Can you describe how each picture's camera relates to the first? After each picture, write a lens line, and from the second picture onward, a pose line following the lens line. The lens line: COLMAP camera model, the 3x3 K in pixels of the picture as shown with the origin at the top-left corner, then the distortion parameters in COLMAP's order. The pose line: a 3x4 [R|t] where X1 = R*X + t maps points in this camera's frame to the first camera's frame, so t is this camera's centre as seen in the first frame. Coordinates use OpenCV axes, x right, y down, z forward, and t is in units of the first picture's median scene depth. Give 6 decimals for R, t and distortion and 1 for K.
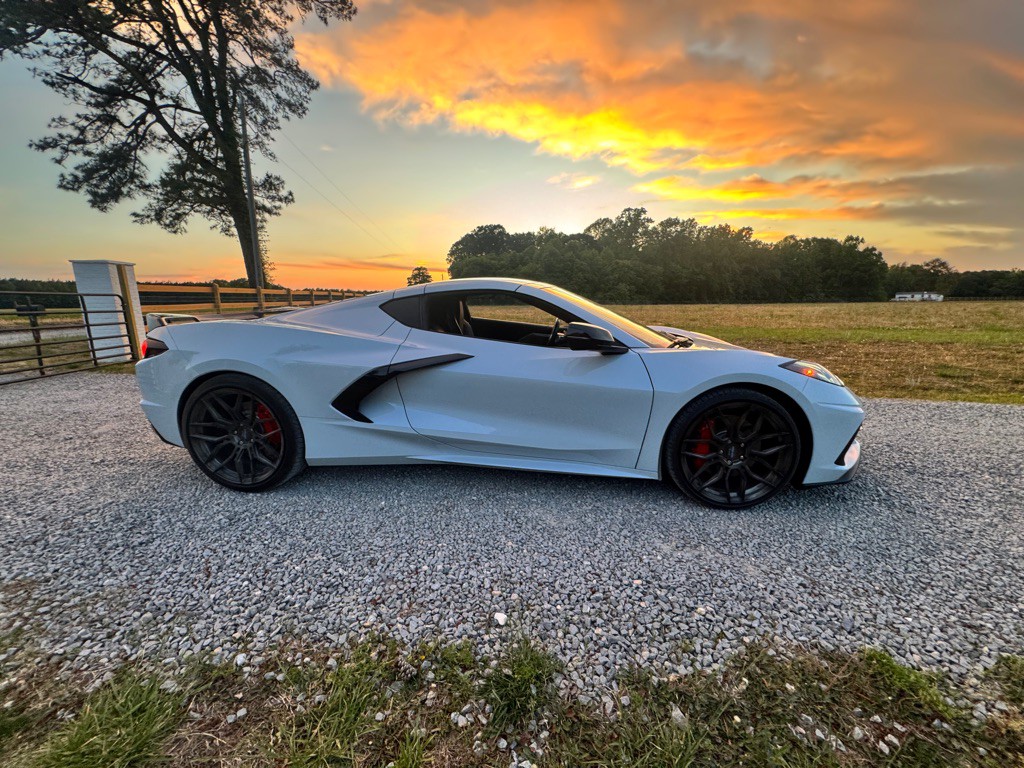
lens RADIAL K [[412.3, 0, 510.7], [0, 412.3, 384.1], [0, 0, 1]] dist [-0.002145, 0.000064]
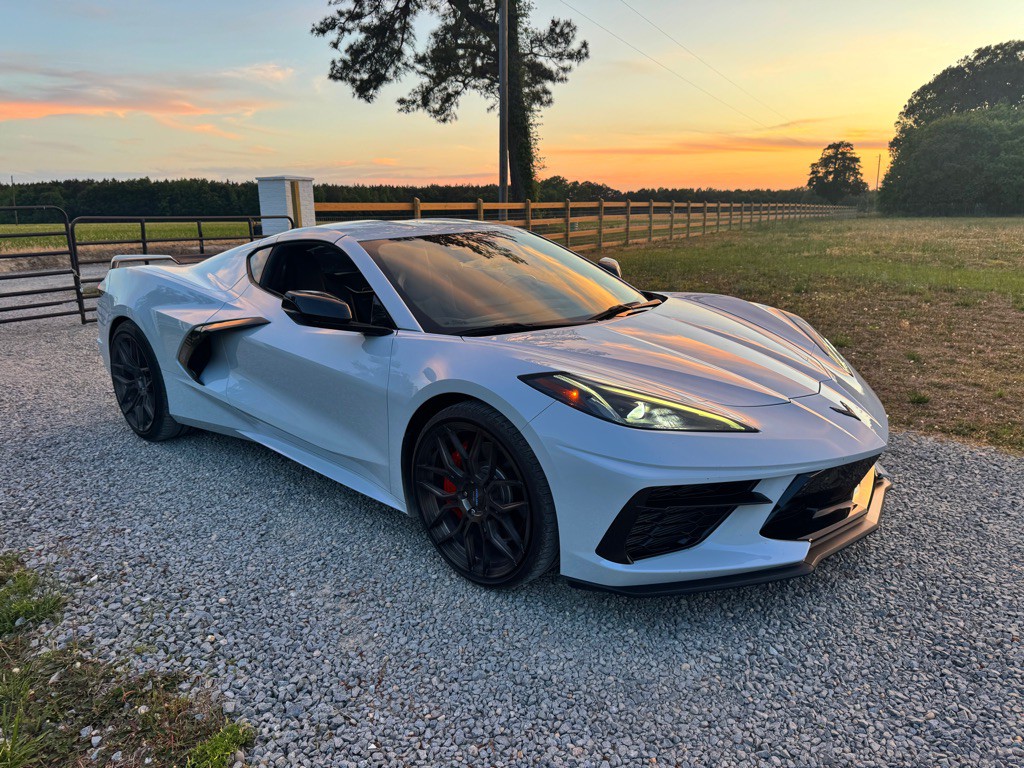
lens RADIAL K [[732.9, 0, 512.0], [0, 732.9, 384.0], [0, 0, 1]] dist [0.005398, 0.001425]
pose [[0.807257, 0.129462, -0.575826, 0.113717], [-0.108046, 0.991574, 0.071463, -0.009799], [0.580226, 0.004526, 0.814443, 0.007361]]
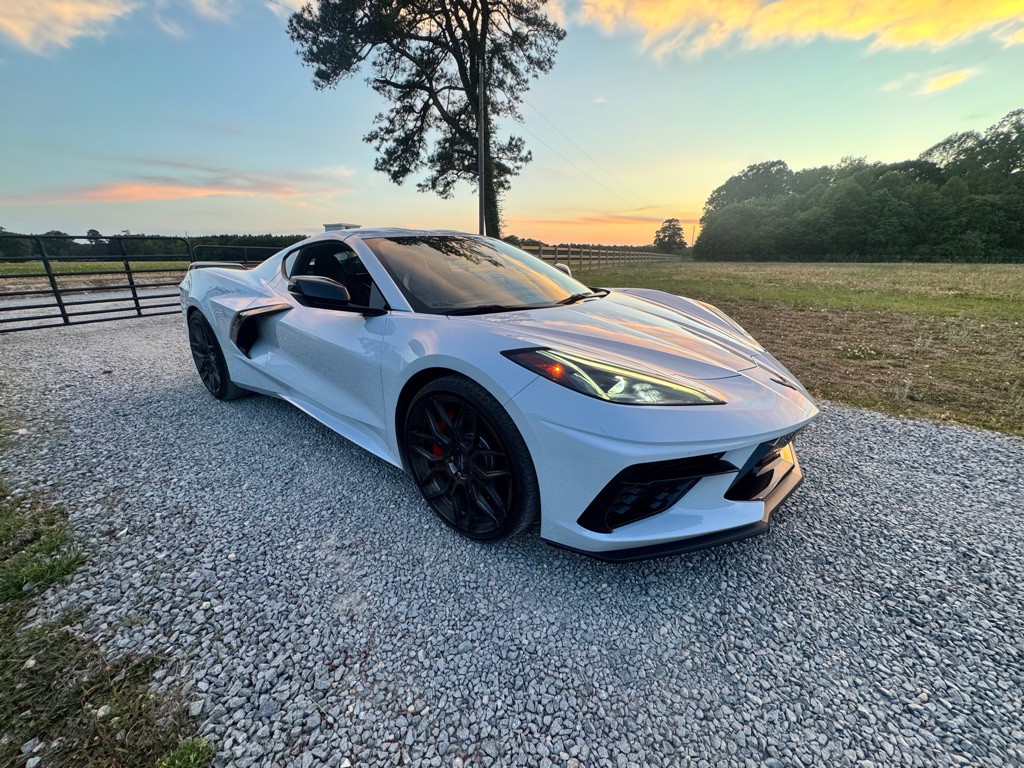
lens RADIAL K [[412.3, 0, 510.7], [0, 412.3, 384.1], [0, 0, 1]] dist [-0.002145, 0.000064]
pose [[0.839397, 0.163775, -0.518256, 0.087913], [-0.110557, 0.985036, 0.132218, -0.007090], [0.532155, -0.053687, 0.844943, 0.041709]]
